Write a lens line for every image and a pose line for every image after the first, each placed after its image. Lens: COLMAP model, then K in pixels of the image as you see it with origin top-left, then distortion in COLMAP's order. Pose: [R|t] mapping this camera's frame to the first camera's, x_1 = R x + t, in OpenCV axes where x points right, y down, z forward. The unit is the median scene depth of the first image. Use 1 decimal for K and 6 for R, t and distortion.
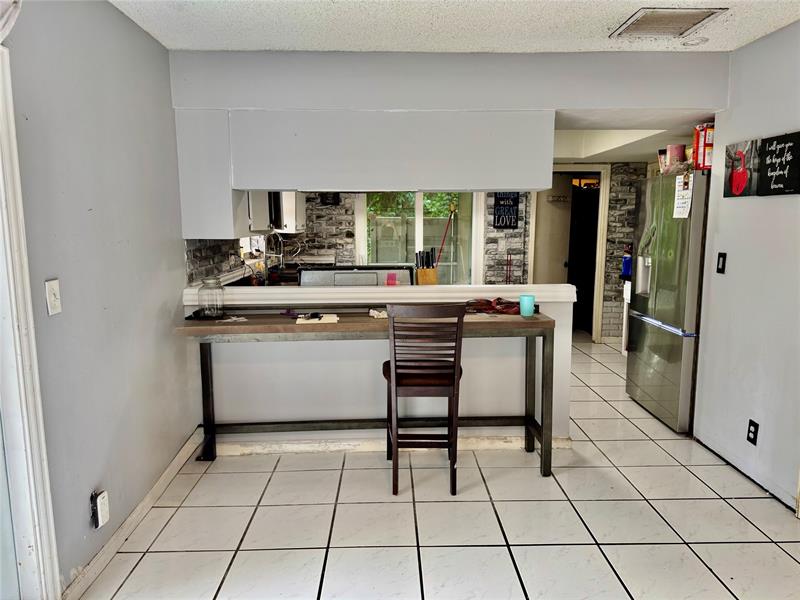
lens RADIAL K [[558.2, 0, 399.6], [0, 558.2, 300.6], [0, 0, 1]] dist [-0.007122, -0.002702]
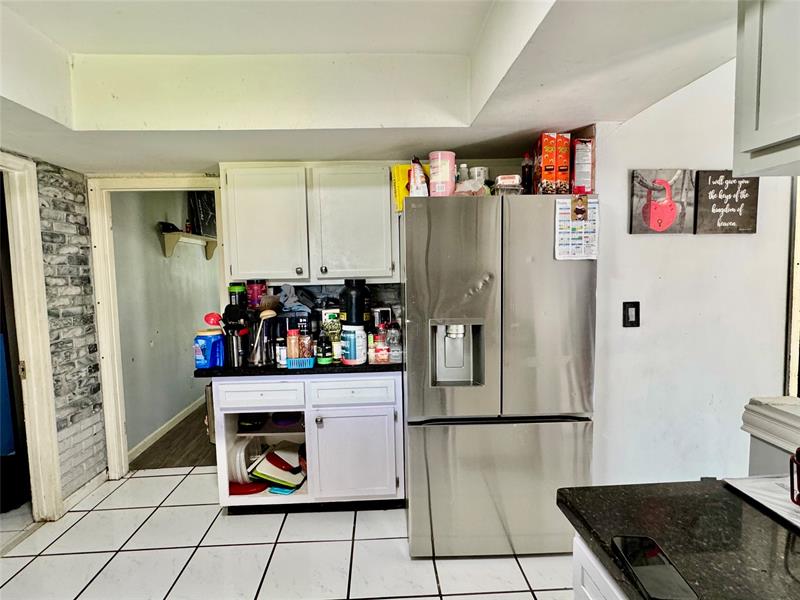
lens RADIAL K [[419.1, 0, 398.3], [0, 419.1, 303.6], [0, 0, 1]] dist [-0.001432, -0.000089]
pose [[-0.023440, -0.082400, 0.996324, -0.023917], [0.161379, 0.983215, 0.085113, -0.205211], [-0.986614, 0.162781, -0.009749, 1.448158]]
